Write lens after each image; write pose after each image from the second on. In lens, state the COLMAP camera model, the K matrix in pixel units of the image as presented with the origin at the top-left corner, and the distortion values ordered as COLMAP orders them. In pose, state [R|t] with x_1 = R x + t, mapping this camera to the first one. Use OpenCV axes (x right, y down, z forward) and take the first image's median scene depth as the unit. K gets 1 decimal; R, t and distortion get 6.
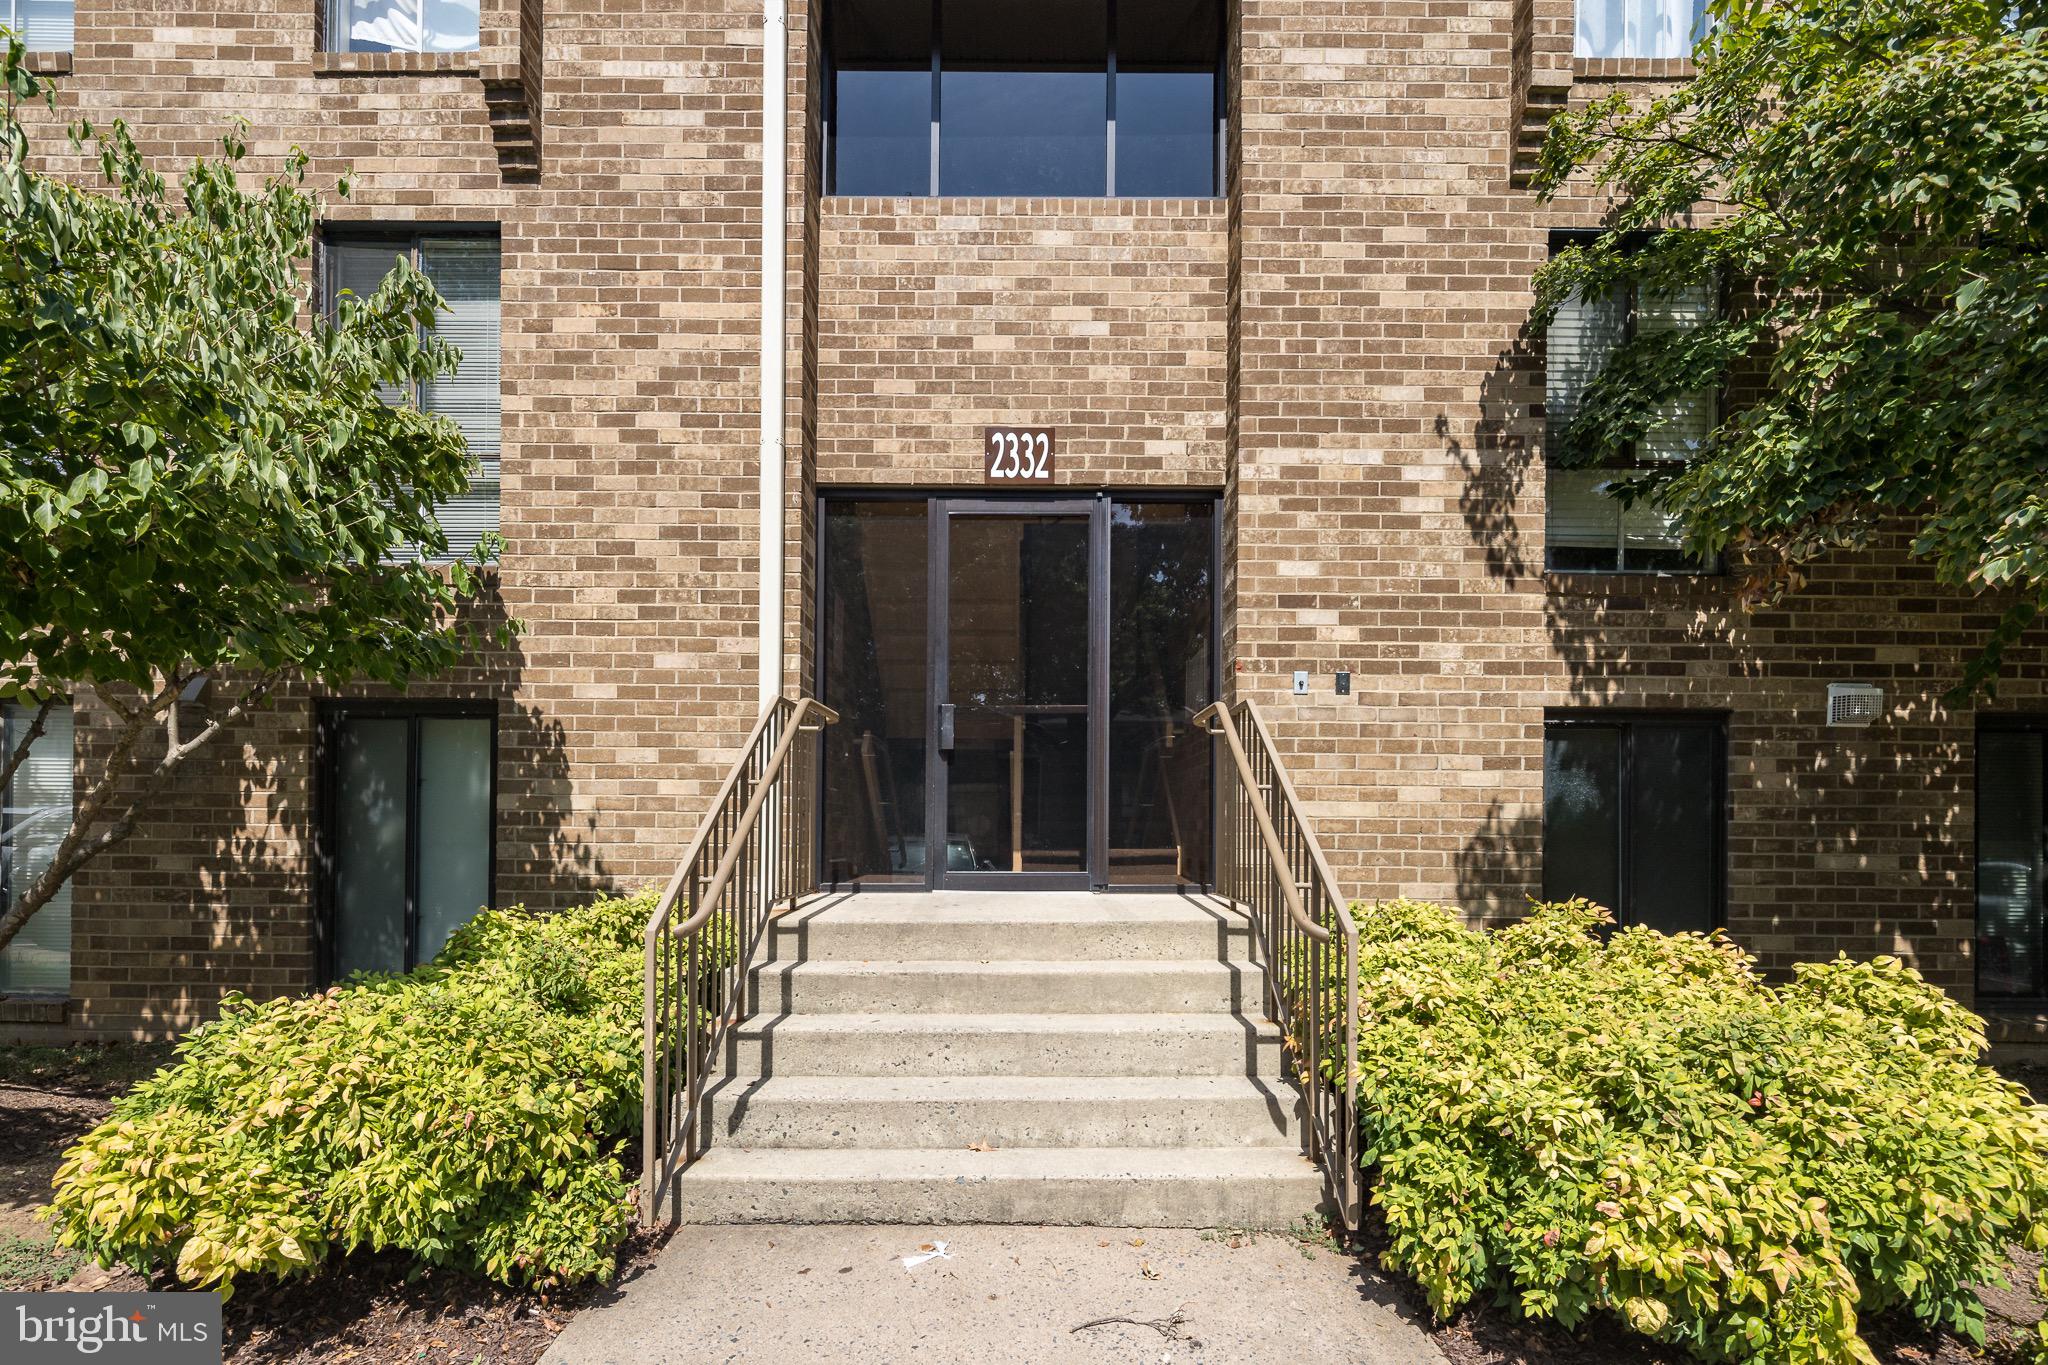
lens RADIAL K [[1002.7, 0, 1009.4], [0, 1002.7, 669.4], [0, 0, 1]] dist [-0.001967, 0.000265]
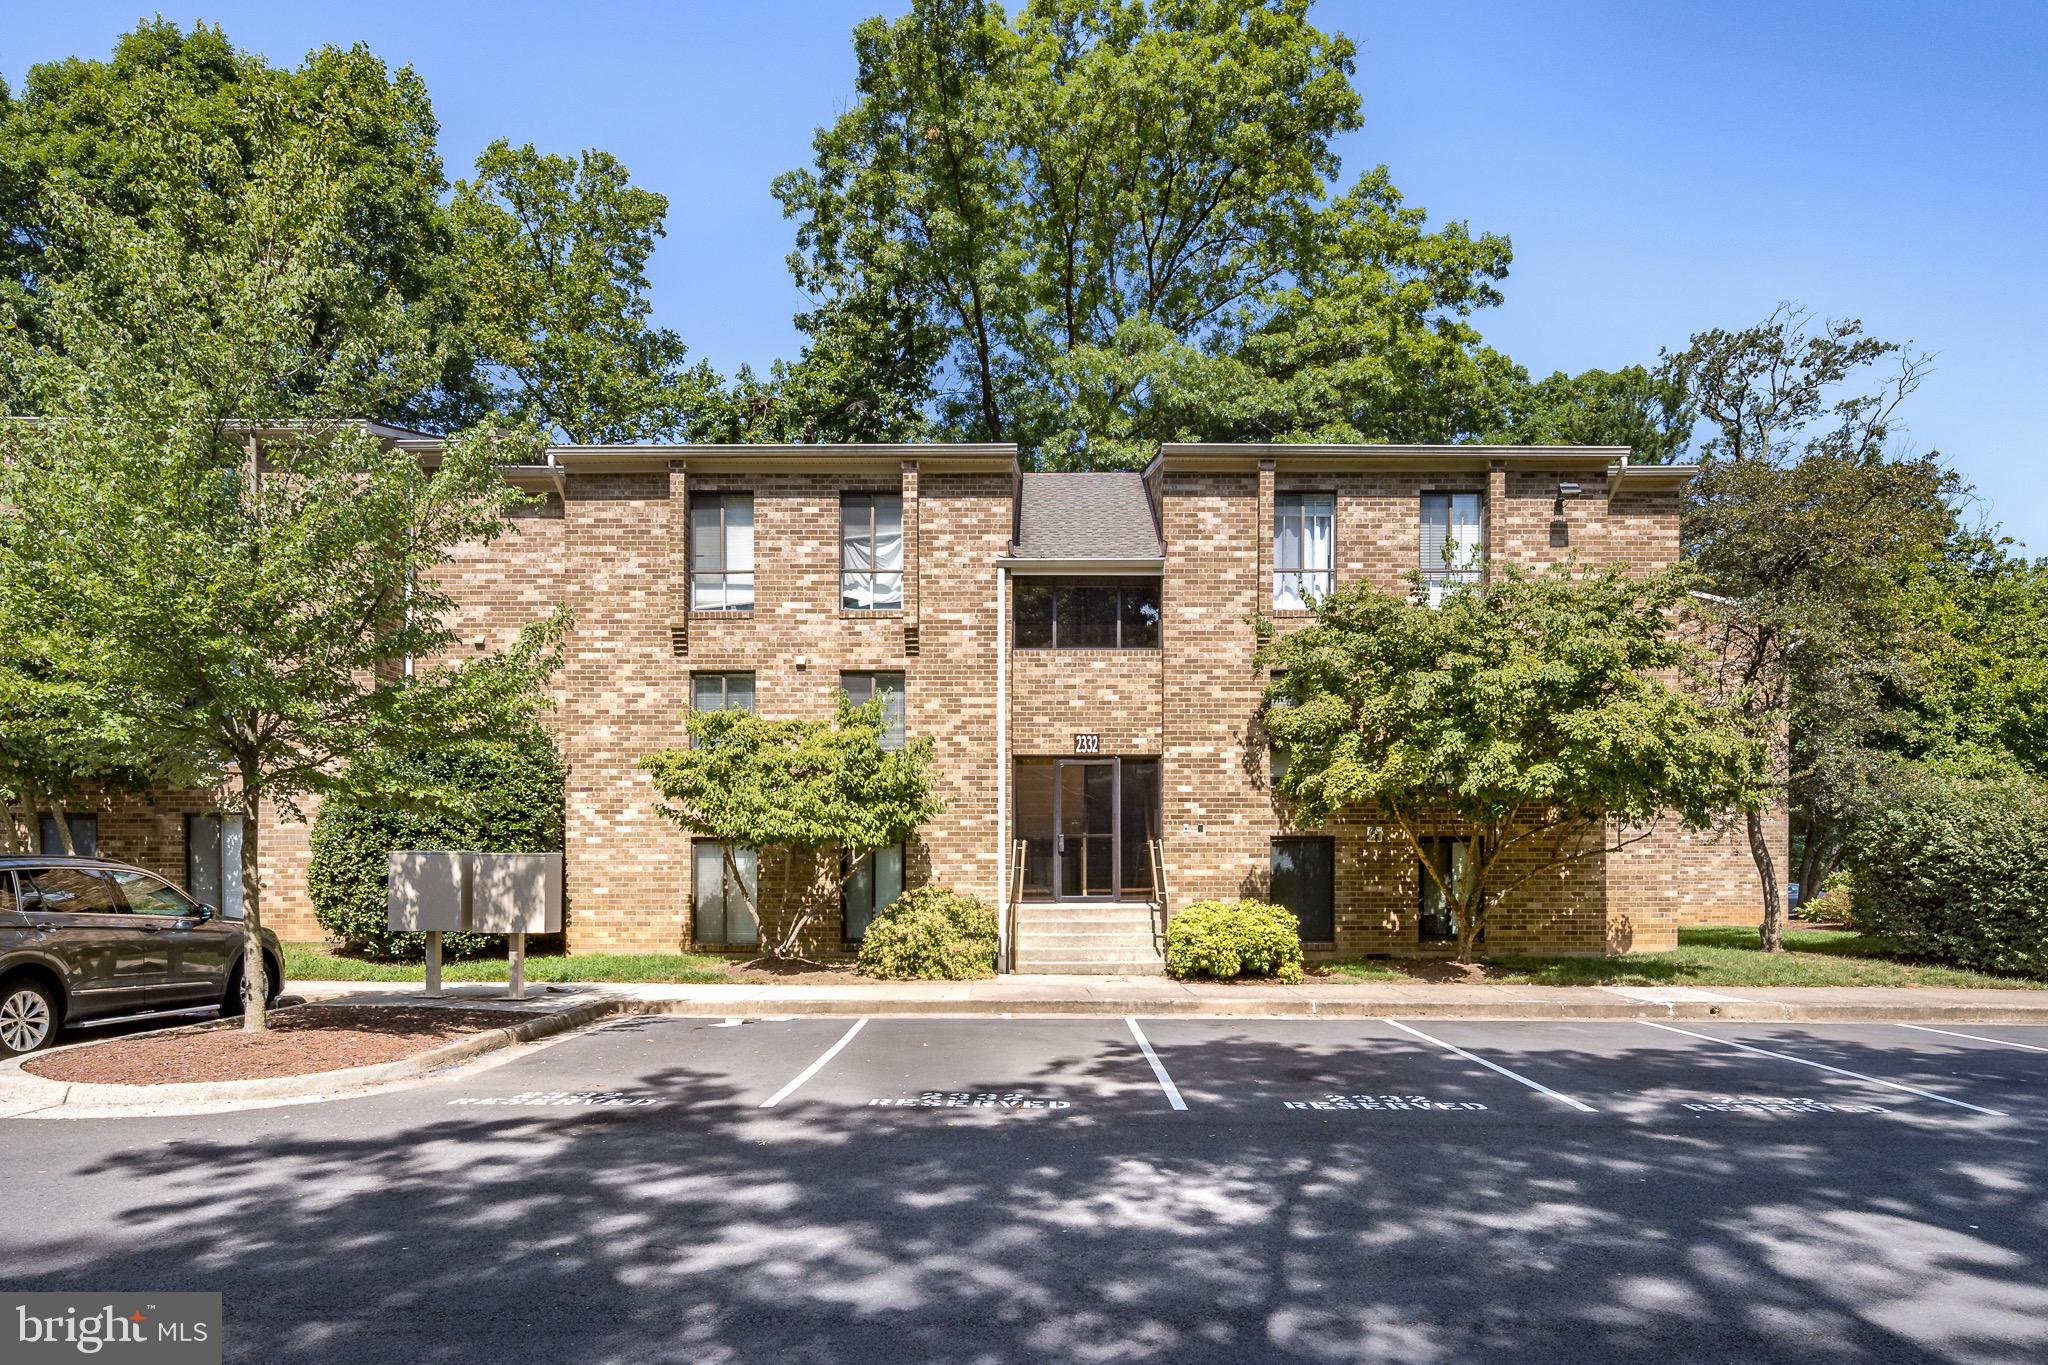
lens RADIAL K [[1002.7, 0, 1039.4], [0, 1002.7, 696.8], [0, 0, 1]] dist [-0.001967, 0.000265]
pose [[0.999926, -0.010643, 0.005879, -0.142598], [0.010672, 0.999931, -0.004906, -0.351931], [-0.005827, 0.004969, 0.999971, -1.868074]]
